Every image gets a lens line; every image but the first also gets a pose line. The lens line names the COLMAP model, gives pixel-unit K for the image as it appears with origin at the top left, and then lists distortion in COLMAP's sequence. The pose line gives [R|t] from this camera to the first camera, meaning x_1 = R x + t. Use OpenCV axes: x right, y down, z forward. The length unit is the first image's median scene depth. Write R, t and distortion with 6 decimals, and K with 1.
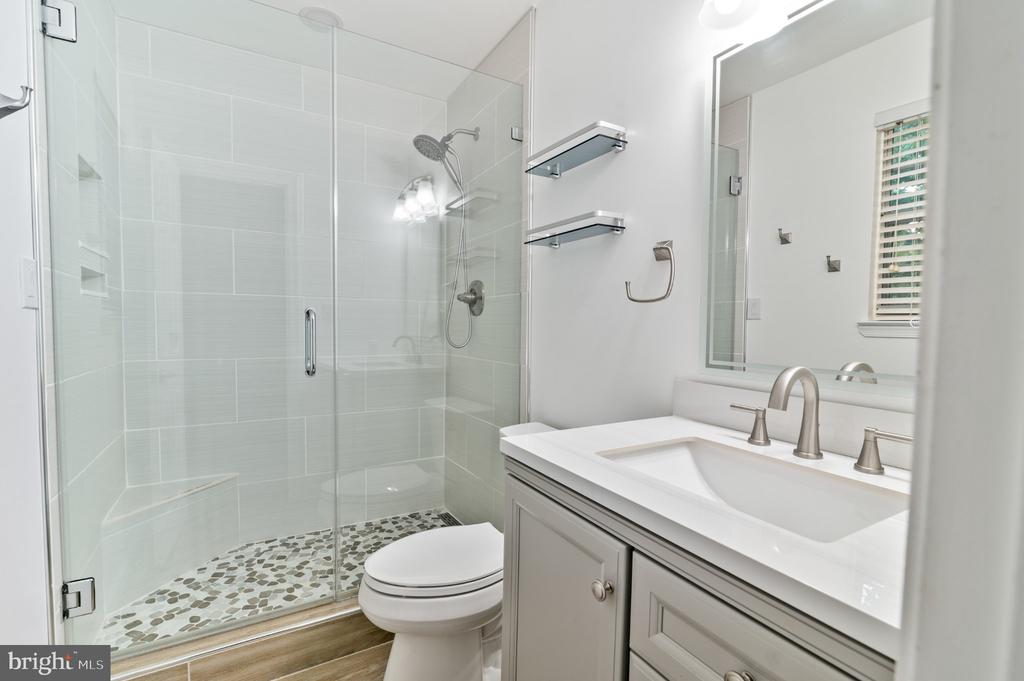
lens RADIAL K [[451.6, 0, 483.5], [0, 451.6, 355.8], [0, 0, 1]] dist [0.000108, -0.000032]
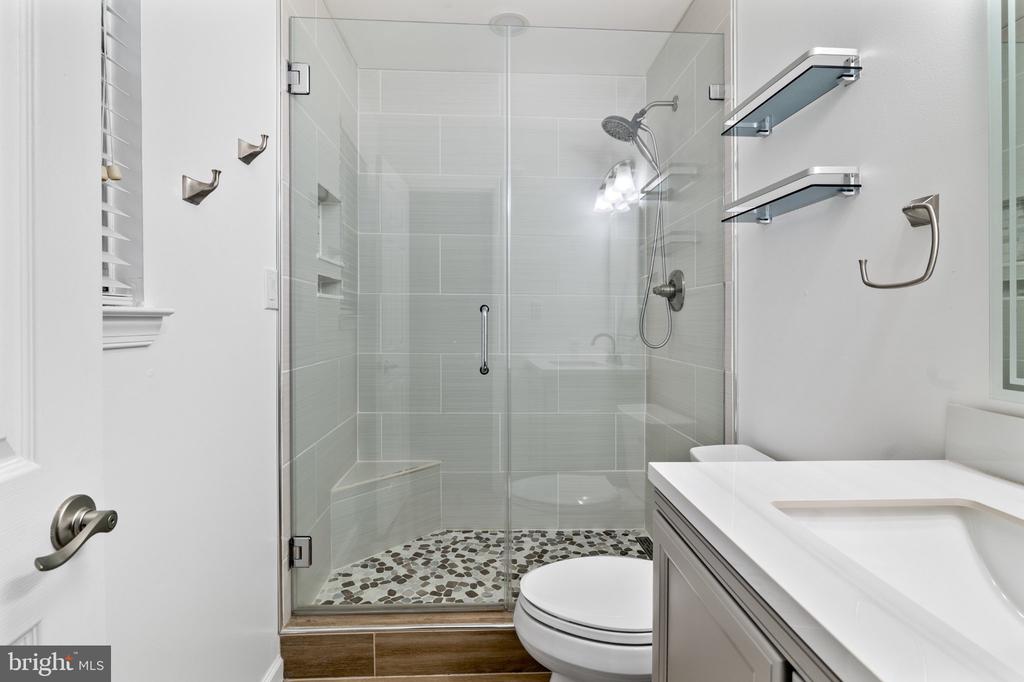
lens RADIAL K [[466.5, 0, 511.3], [0, 466.5, 331.1], [0, 0, 1]] dist [-0.000743, -0.000528]
pose [[0.901967, 0.006225, -0.431759, 0.097735], [-0.027669, 0.998674, -0.043403, -0.004191], [0.430917, 0.051095, 0.900944, 0.079247]]
